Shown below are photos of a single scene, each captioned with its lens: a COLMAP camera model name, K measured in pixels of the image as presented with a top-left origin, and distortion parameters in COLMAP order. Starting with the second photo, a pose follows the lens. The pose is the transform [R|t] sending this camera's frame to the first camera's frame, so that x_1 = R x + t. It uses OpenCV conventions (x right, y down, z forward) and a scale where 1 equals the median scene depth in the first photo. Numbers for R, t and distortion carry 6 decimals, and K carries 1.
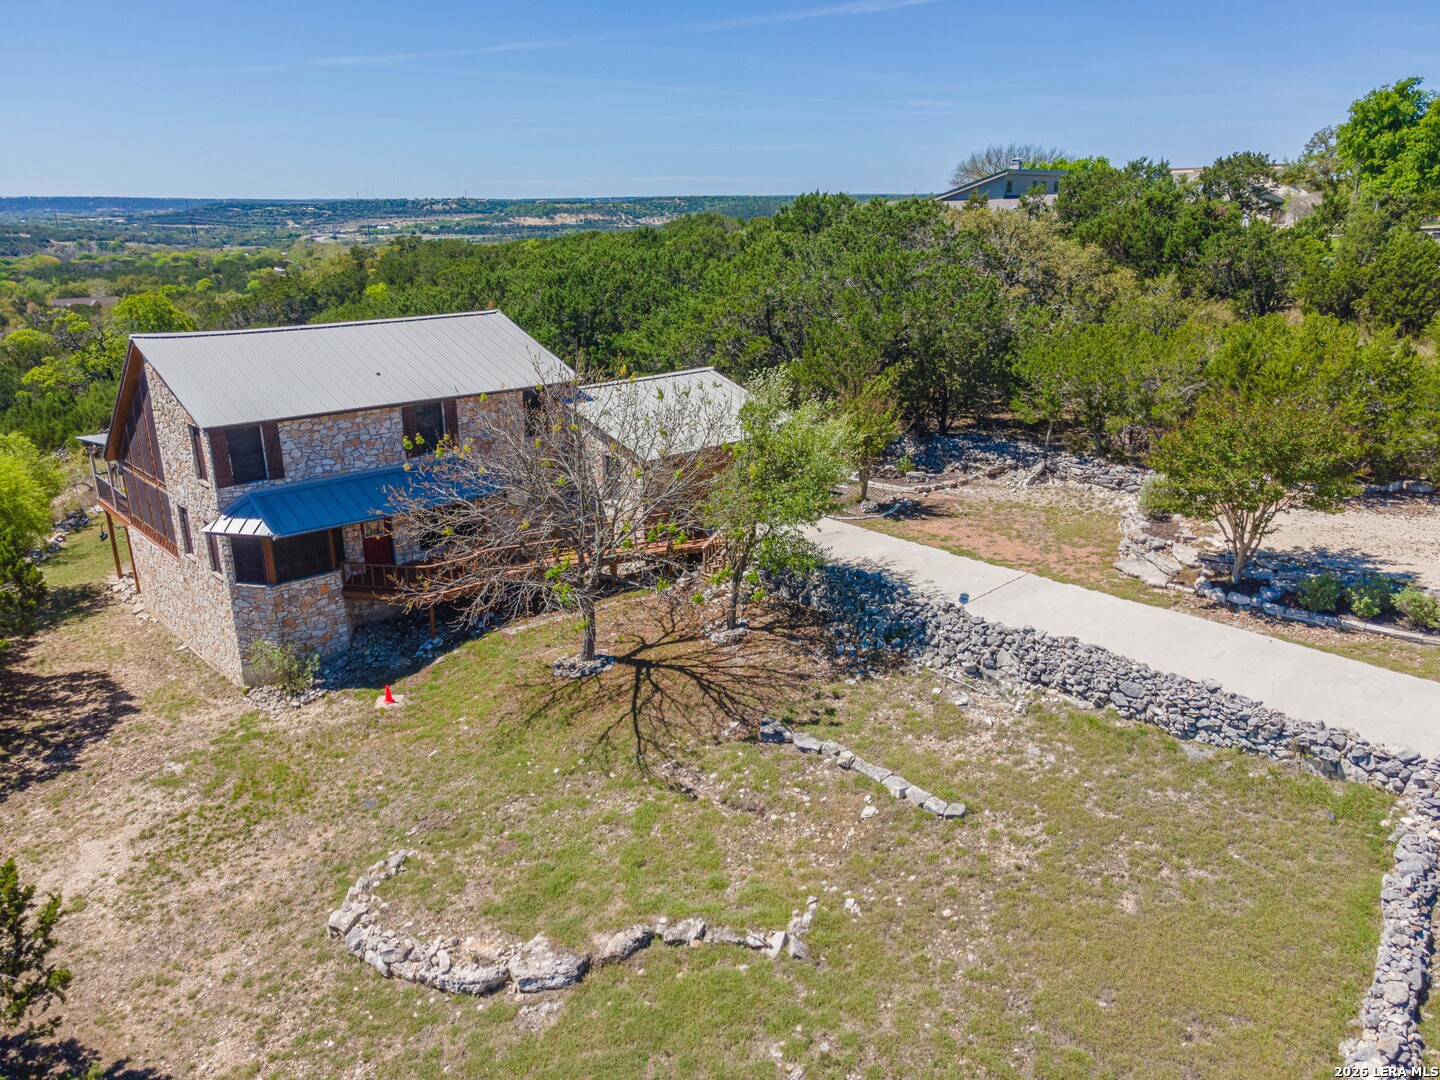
lens RADIAL K [[1043.7, 0, 713.8], [0, 1043.7, 530.5], [0, 0, 1]] dist [0.035129, 0.036036]
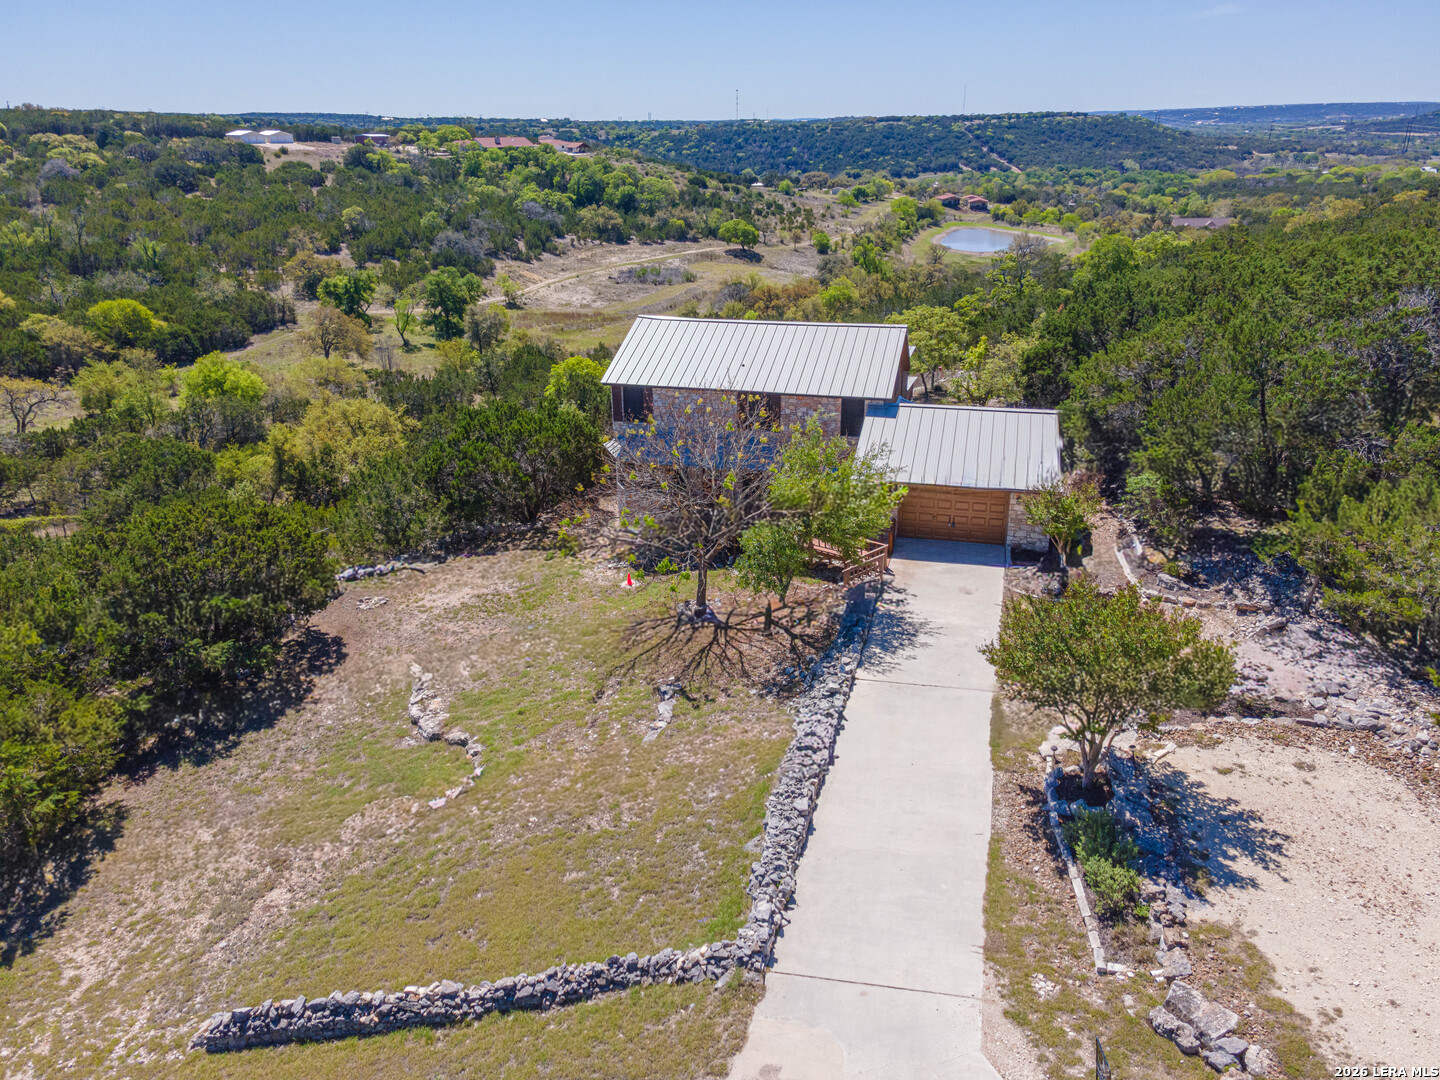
lens RADIAL K [[1043.7, 0, 713.8], [0, 1043.7, 530.5], [0, 0, 1]] dist [0.035129, 0.036036]
pose [[0.540628, 0.305669, -0.783765, 0.892740], [-0.244095, 0.948571, 0.201571, -0.237220], [0.805071, 0.082338, 0.587436, 0.211987]]
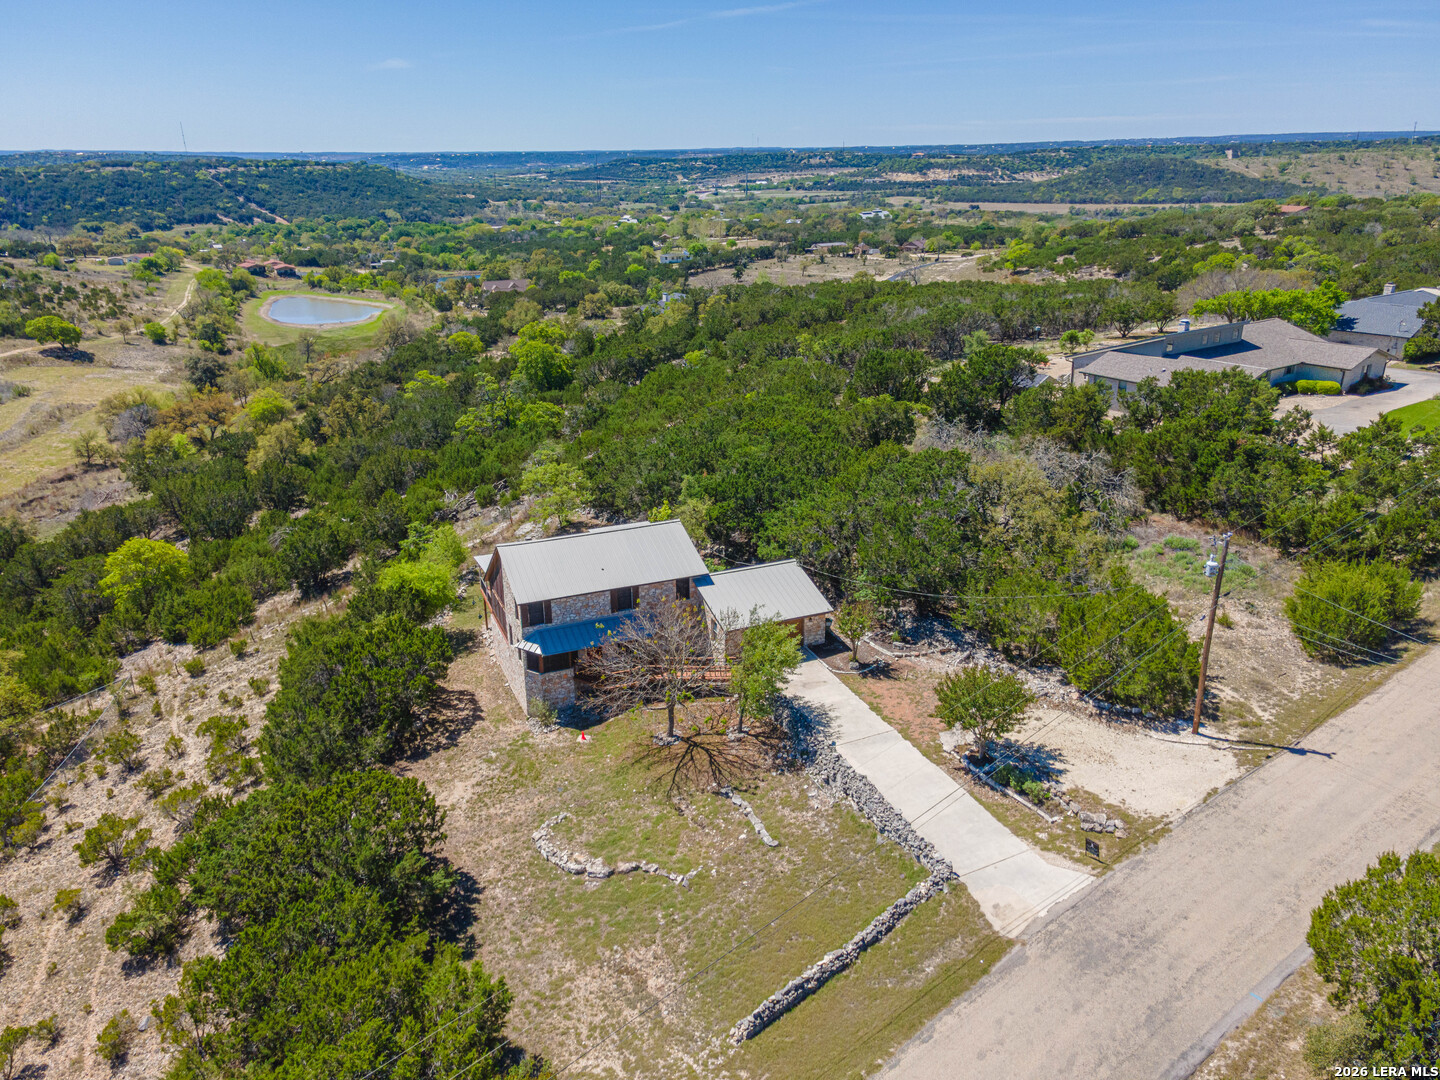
lens RADIAL K [[1043.7, 0, 713.8], [0, 1043.7, 530.5], [0, 0, 1]] dist [0.035129, 0.036036]
pose [[0.942947, 0.111620, -0.313676, 0.558040], [-0.097448, 0.993397, 0.060554, -0.410444], [0.318364, -0.026532, 0.947597, -0.916246]]
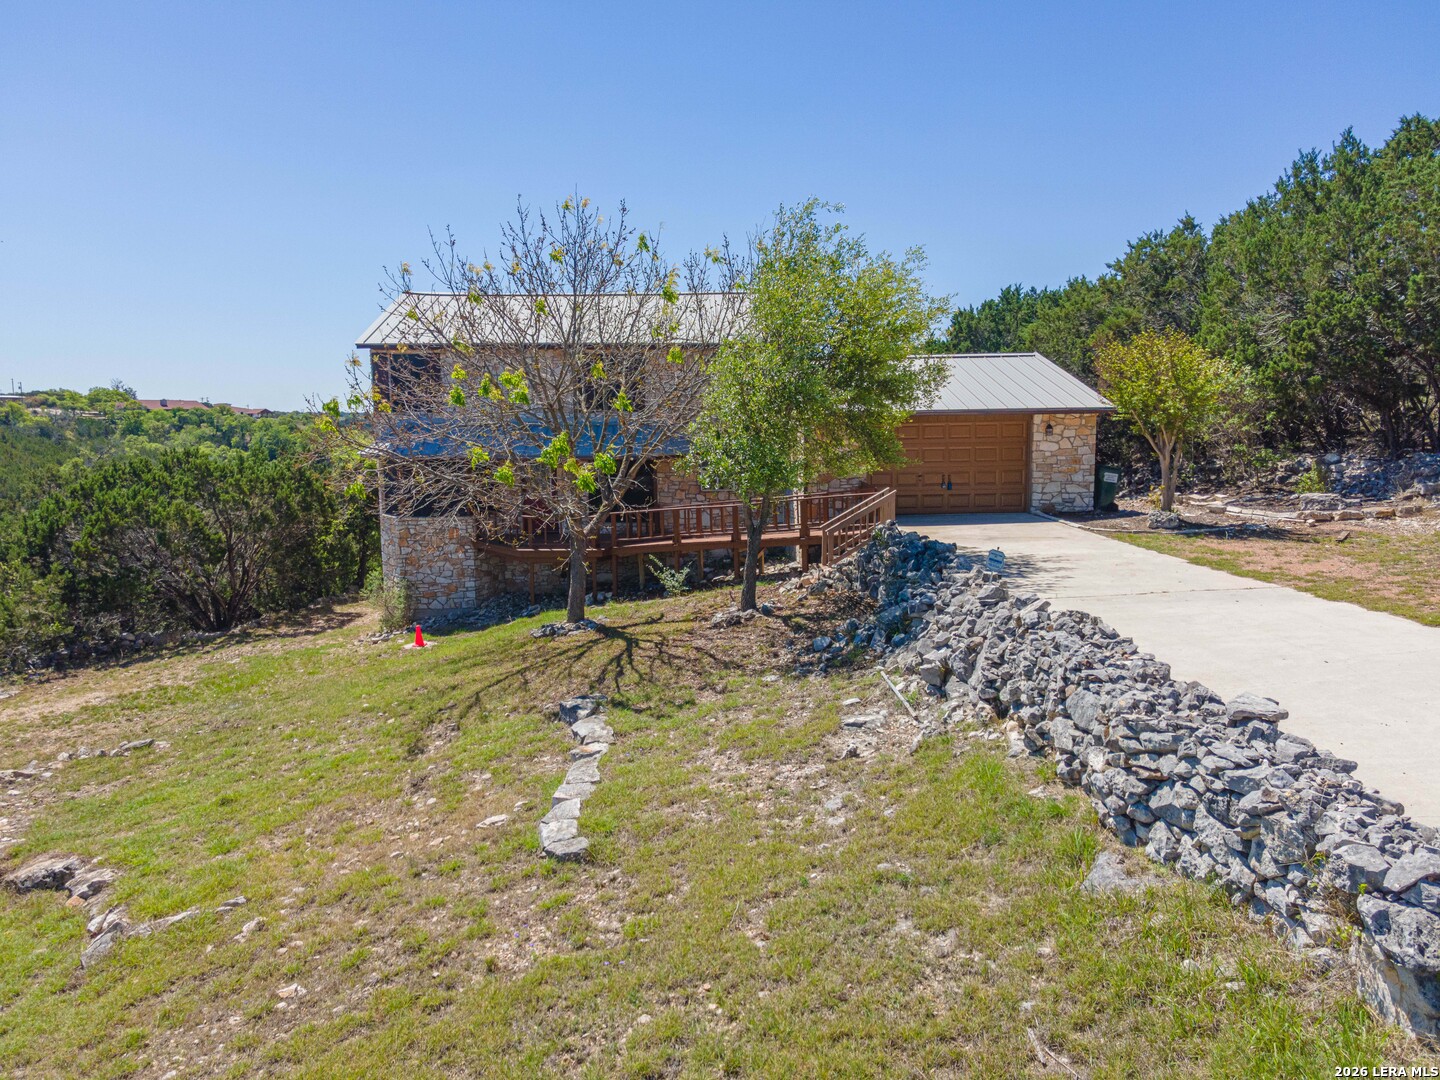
lens RADIAL K [[1043.7, 0, 713.8], [0, 1043.7, 530.5], [0, 0, 1]] dist [0.035129, 0.036036]
pose [[0.757708, 0.069241, -0.648911, 0.423981], [-0.186705, 0.975793, -0.113887, 0.122398], [0.625316, 0.207448, 0.752293, 0.477037]]
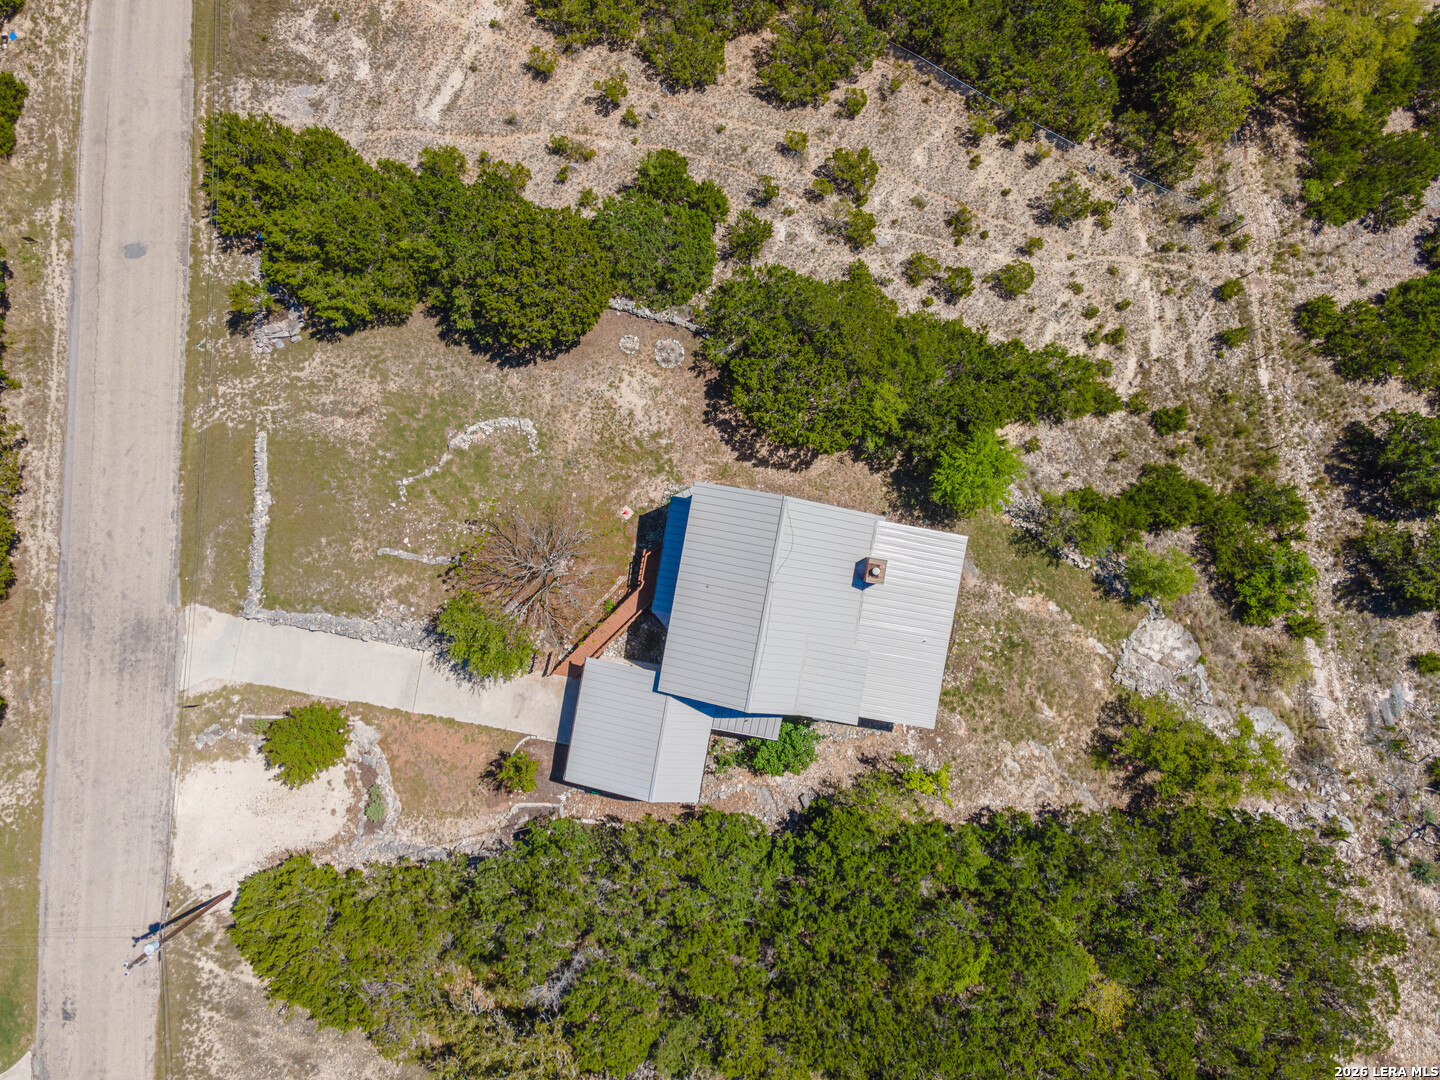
lens RADIAL K [[1037.2, 0, 709.4], [0, 1037.2, 536.4], [0, 0, 1]] dist [0.046414, -0.000594]
pose [[-0.791711, 0.610535, 0.020969, -0.468885], [-0.171299, -0.254817, 0.951696, -2.083750], [0.586387, 0.749876, 0.306326, 0.431534]]
